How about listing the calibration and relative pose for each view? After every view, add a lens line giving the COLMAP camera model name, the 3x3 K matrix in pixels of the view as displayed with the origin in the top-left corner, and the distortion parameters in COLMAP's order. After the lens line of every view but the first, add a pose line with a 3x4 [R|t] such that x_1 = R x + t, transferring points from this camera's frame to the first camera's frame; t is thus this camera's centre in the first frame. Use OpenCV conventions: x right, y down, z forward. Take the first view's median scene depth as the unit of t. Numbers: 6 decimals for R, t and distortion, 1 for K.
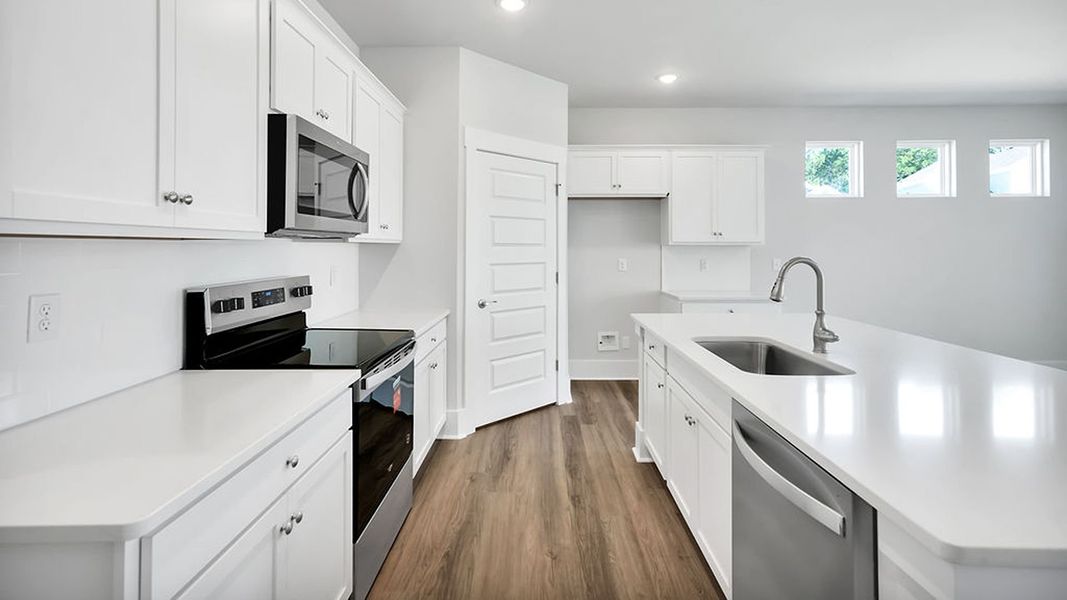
lens RADIAL K [[482.9, 0, 532.8], [0, 482.9, 239.7], [0, 0, 1]] dist [-0.003439, 0.000688]
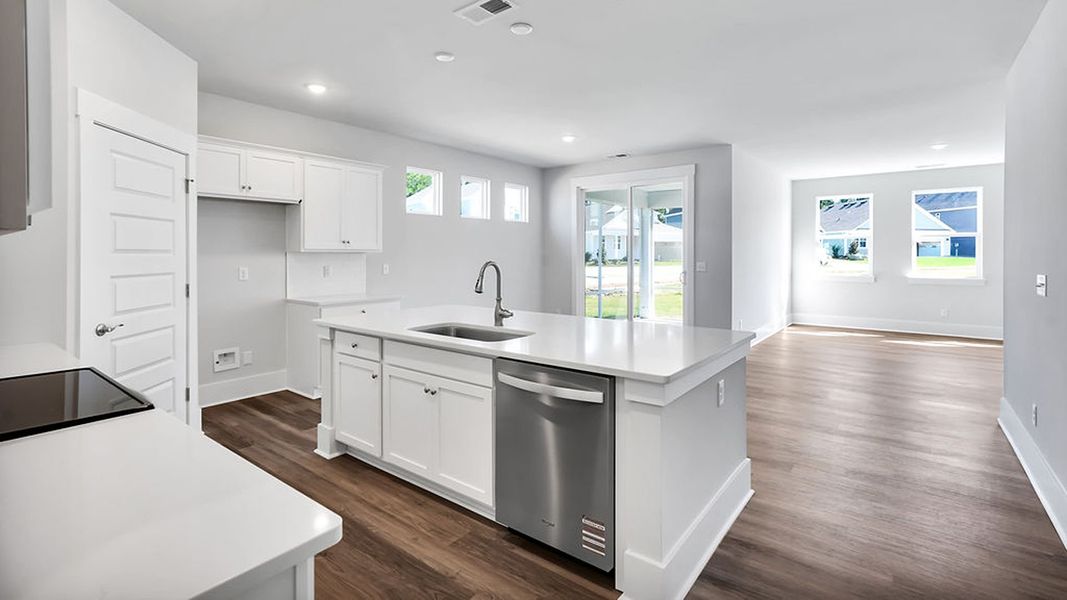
lens RADIAL K [[488.1, 0, 530.4], [0, 488.1, 252.3], [0, 0, 1]] dist [-0.003367, -0.000065]
pose [[0.606842, 0.002427, 0.794819, -0.261556], [-0.012167, 0.999907, 0.006237, -0.000515], [-0.794729, -0.013455, 0.606815, 0.010845]]
